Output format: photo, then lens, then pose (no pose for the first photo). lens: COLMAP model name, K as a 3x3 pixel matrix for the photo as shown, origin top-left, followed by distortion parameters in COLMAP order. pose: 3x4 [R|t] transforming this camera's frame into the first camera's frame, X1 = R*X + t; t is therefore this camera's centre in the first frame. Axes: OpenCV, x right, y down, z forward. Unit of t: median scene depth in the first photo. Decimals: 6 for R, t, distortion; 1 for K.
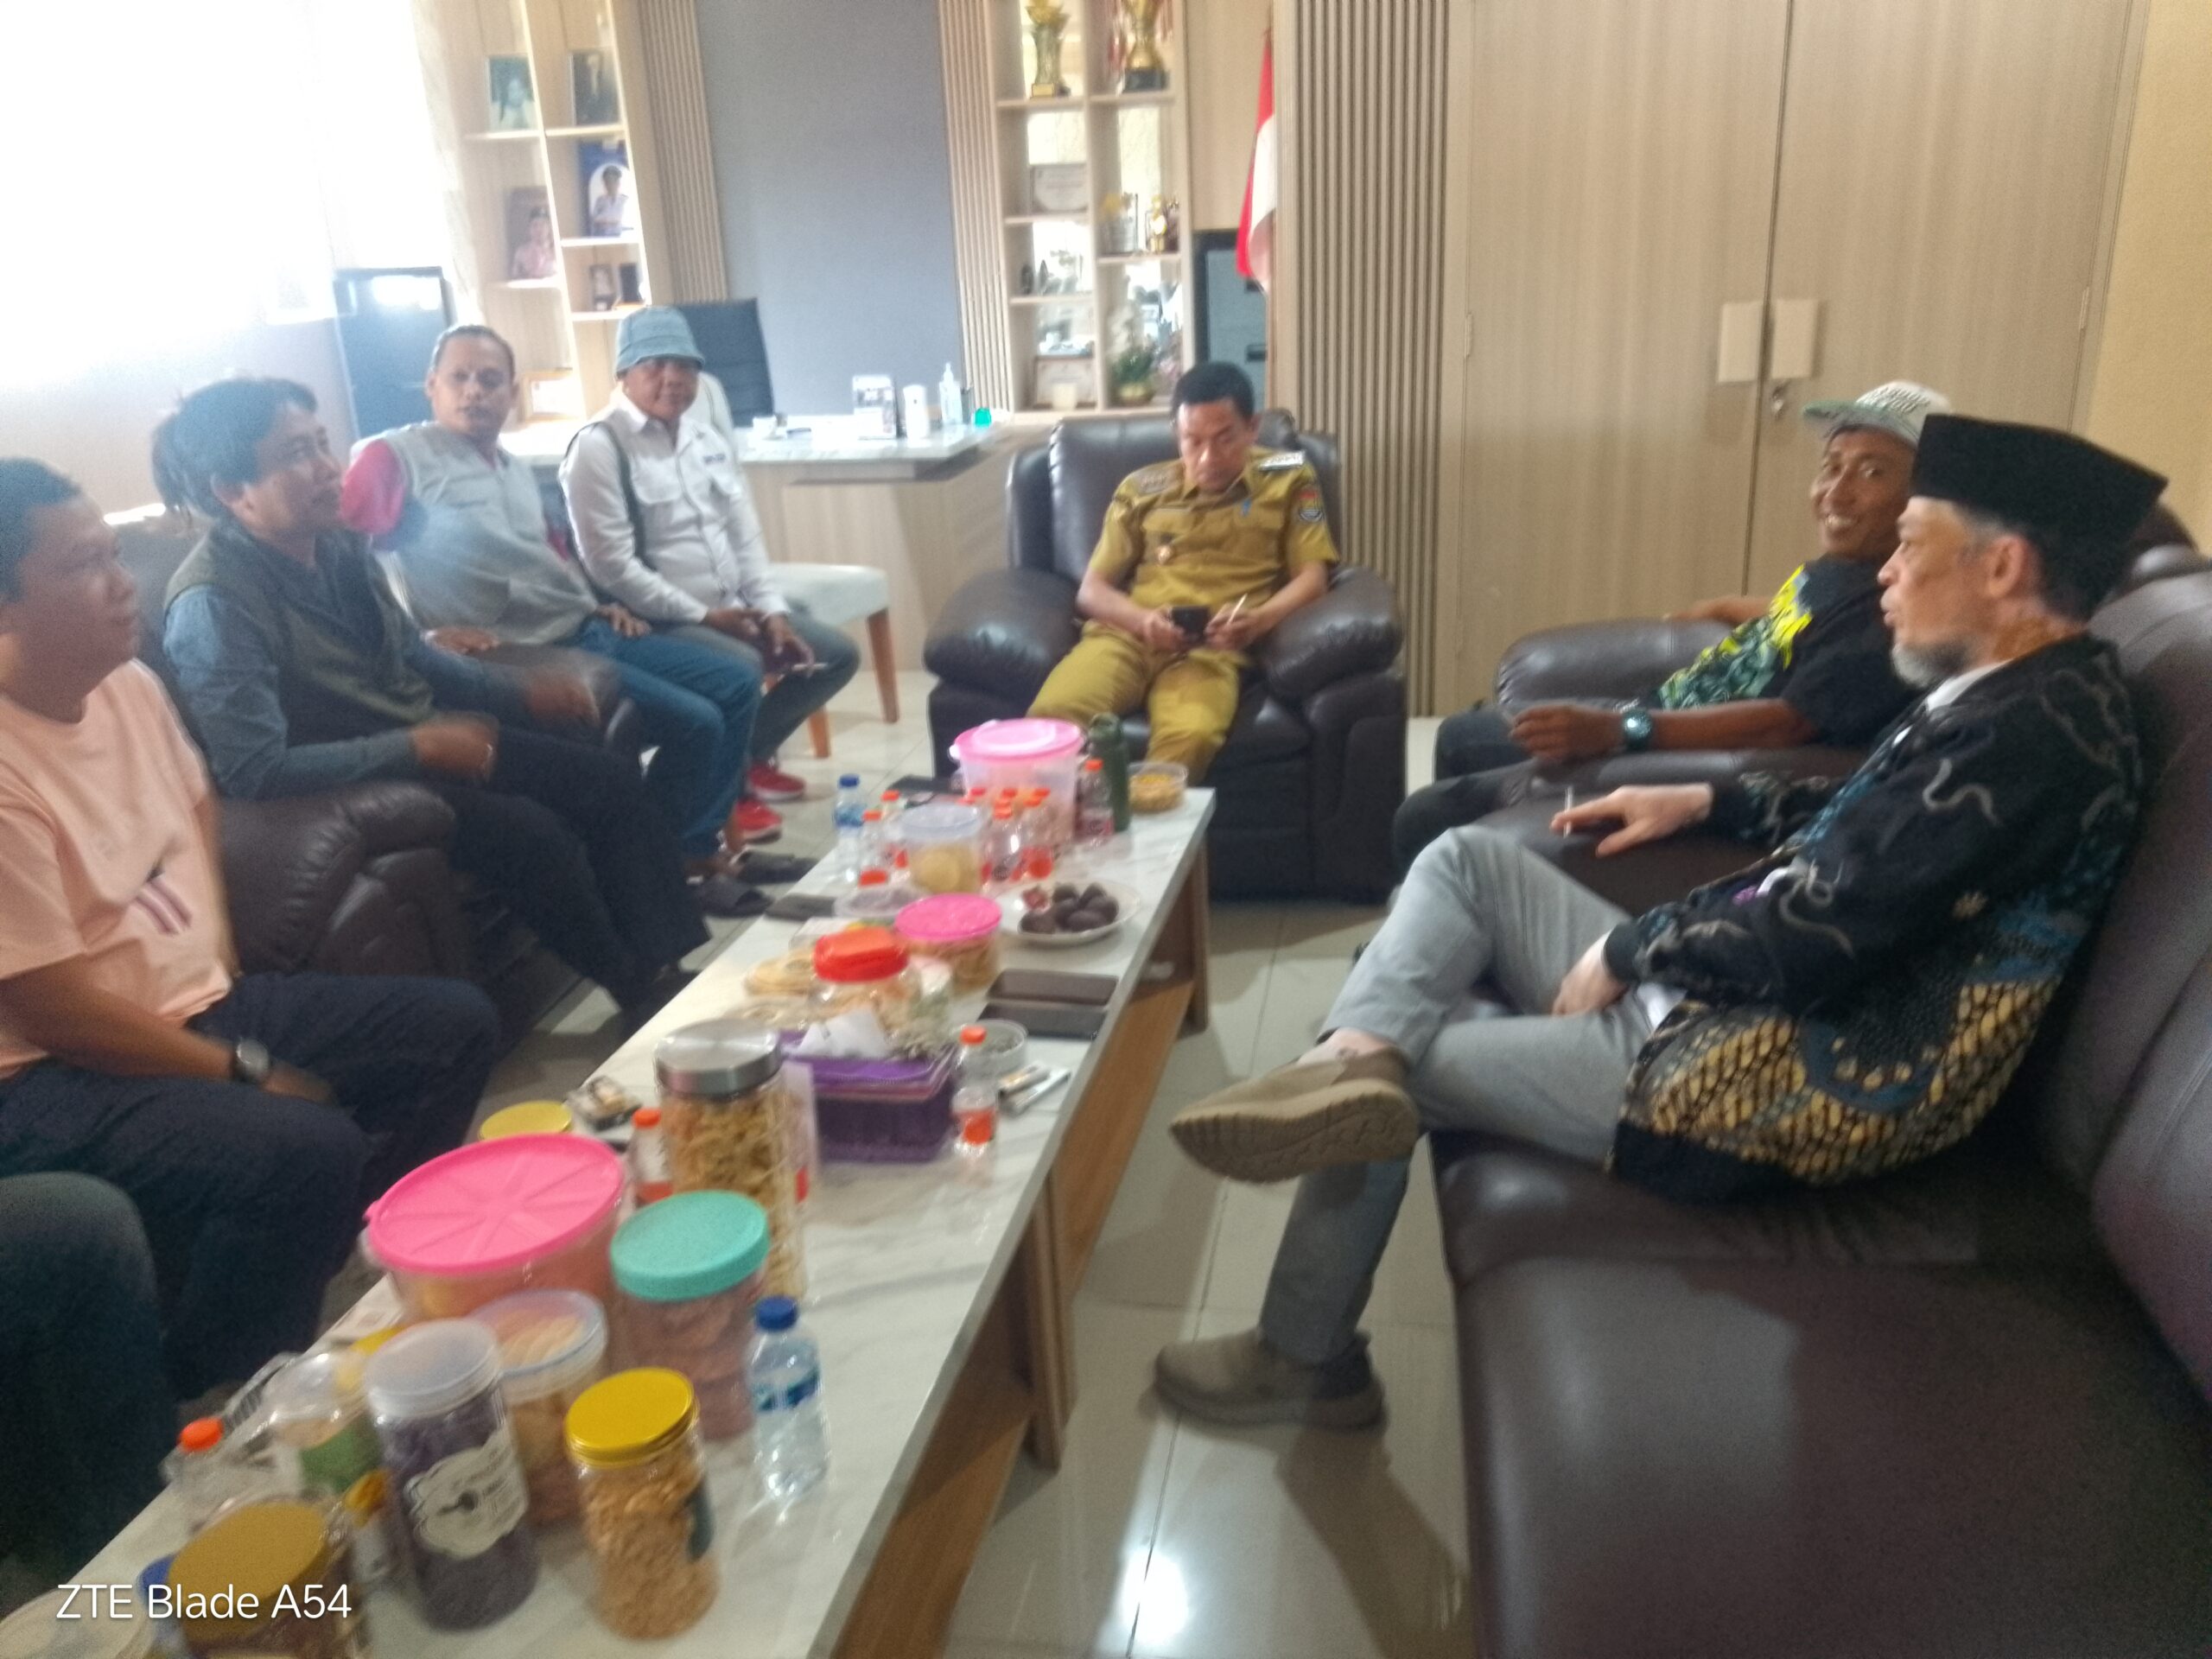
lens RADIAL K [[1685.5, 0, 1106.0], [0, 1685.5, 829.5], [0, 0, 1]] dist [0.062876, -0.124816]
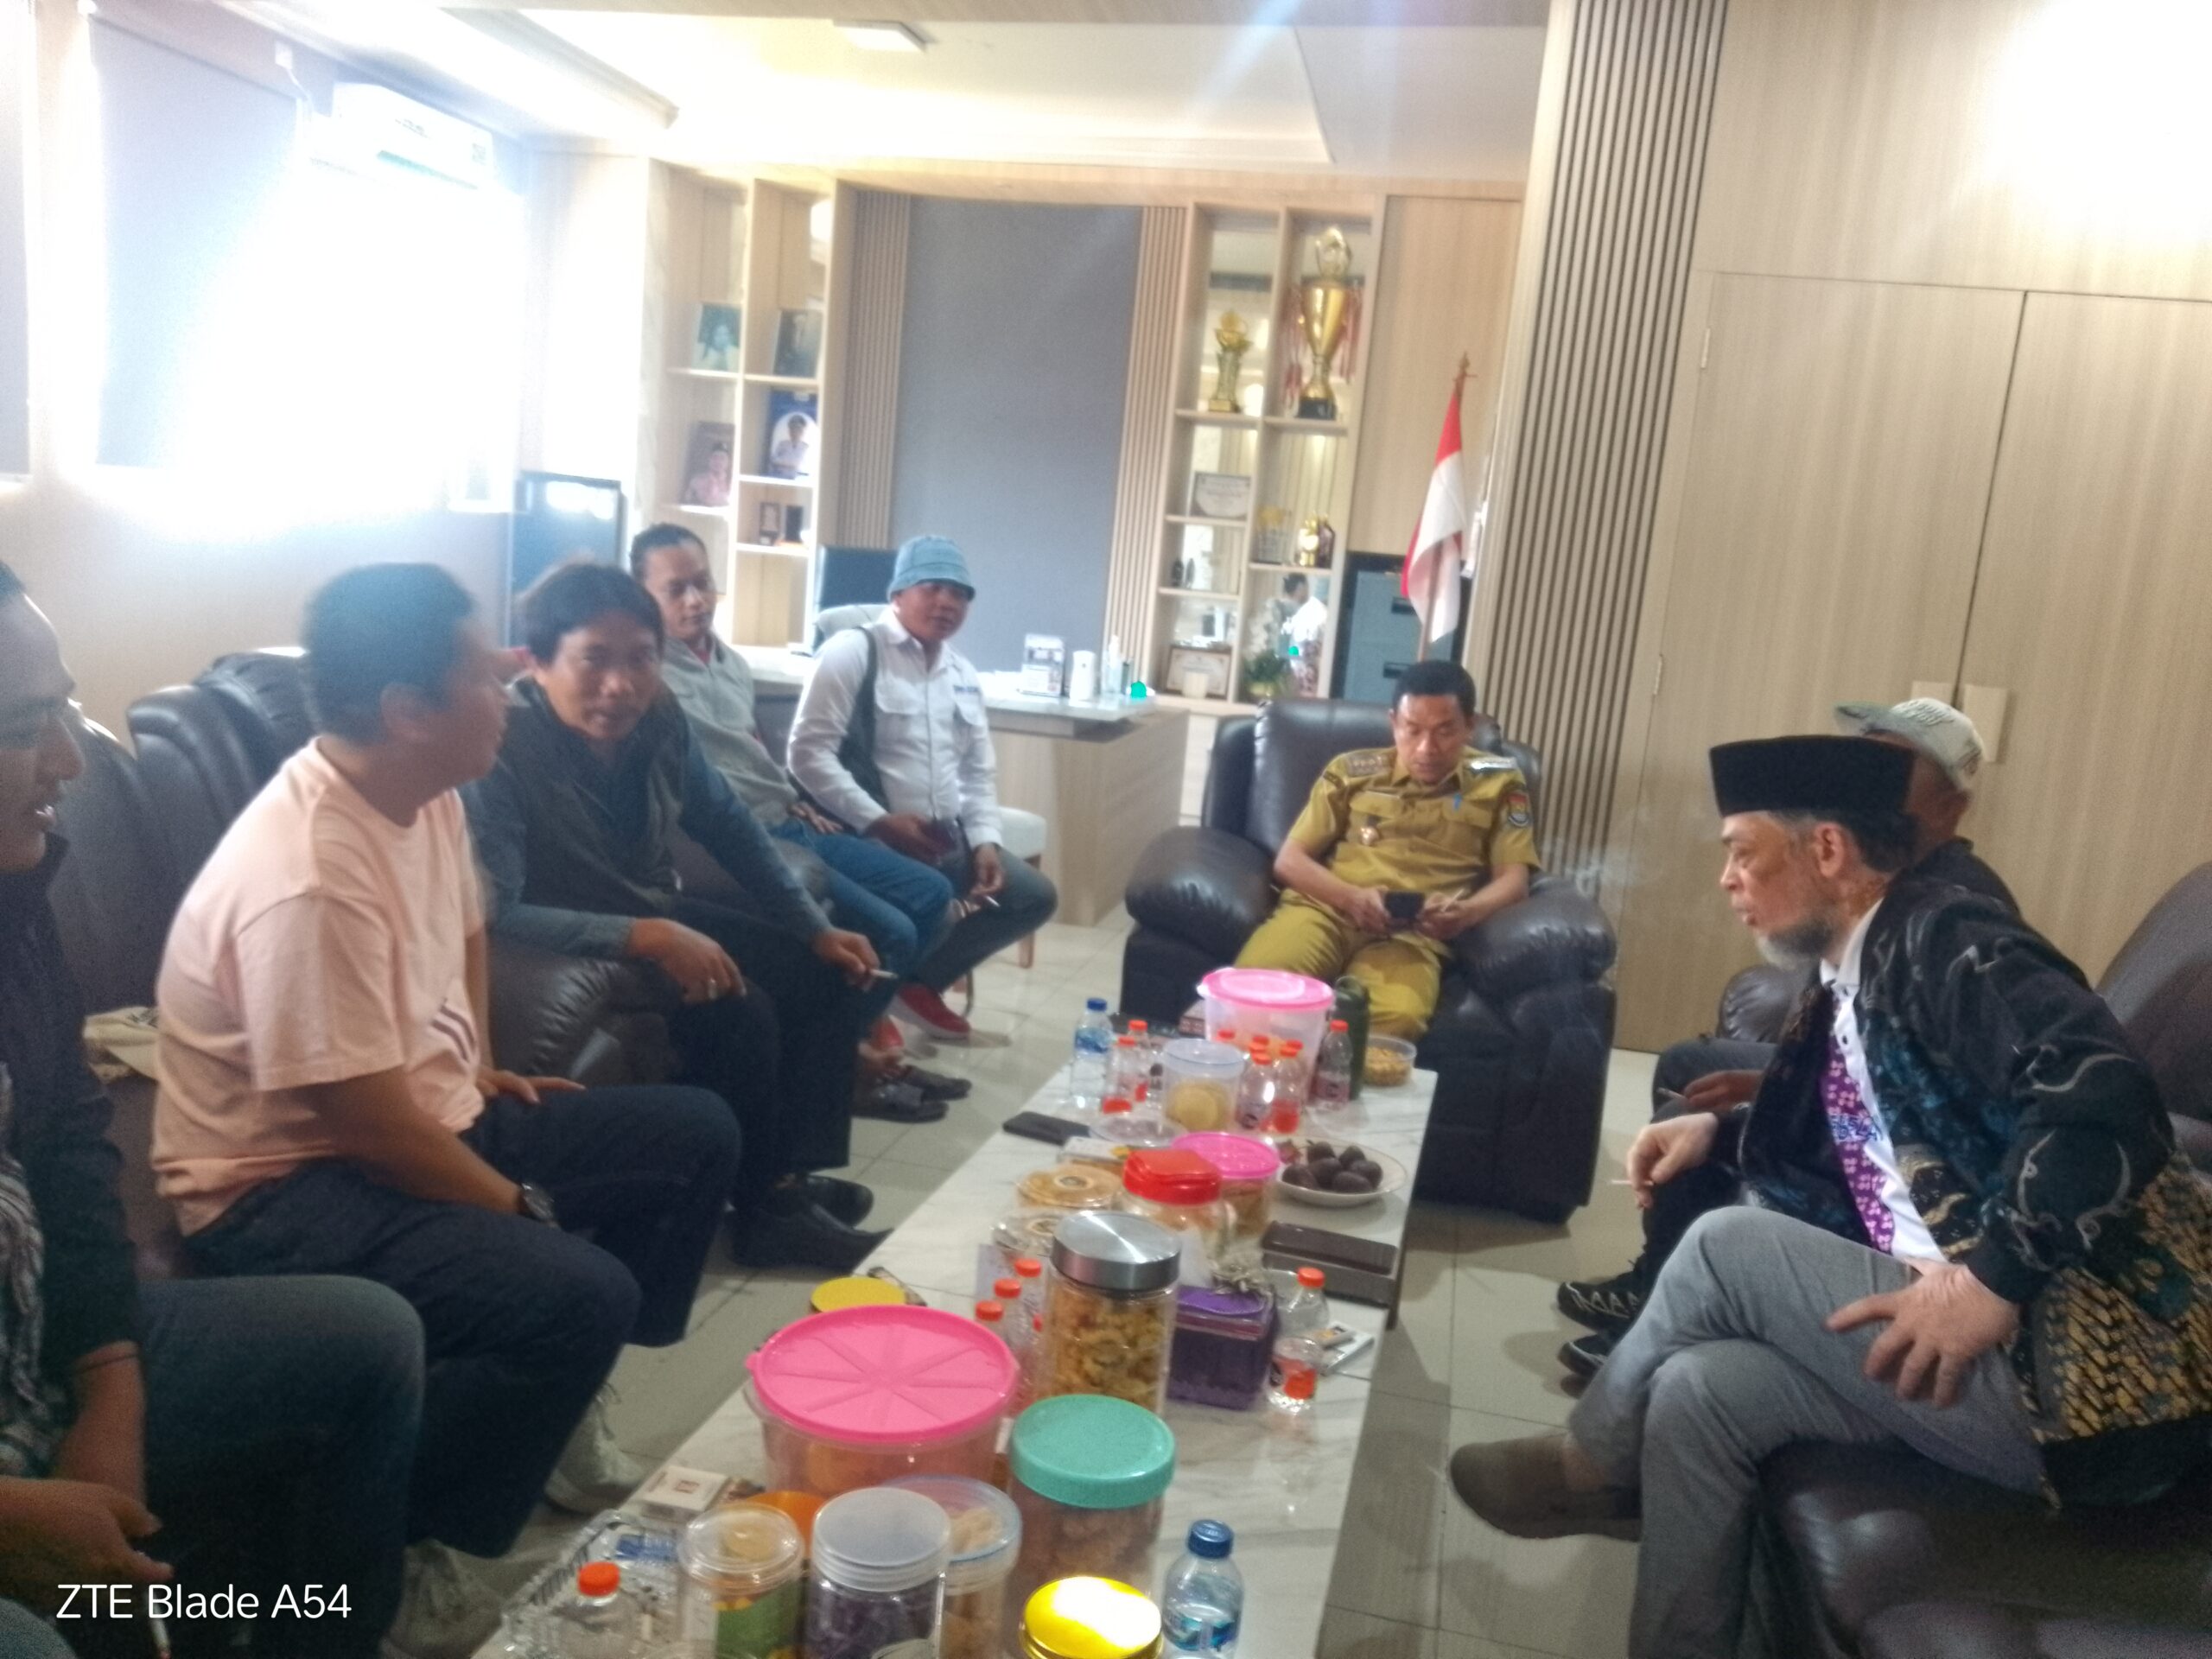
lens RADIAL K [[1685.5, 0, 1106.0], [0, 1685.5, 829.5], [0, 0, 1]] dist [0.062876, -0.124816]
pose [[0.989394, 0.144732, -0.012295, -0.108253], [-0.144651, 0.974047, -0.174092, 0.030239], [-0.013221, 0.174024, 0.984653, 0.016931]]
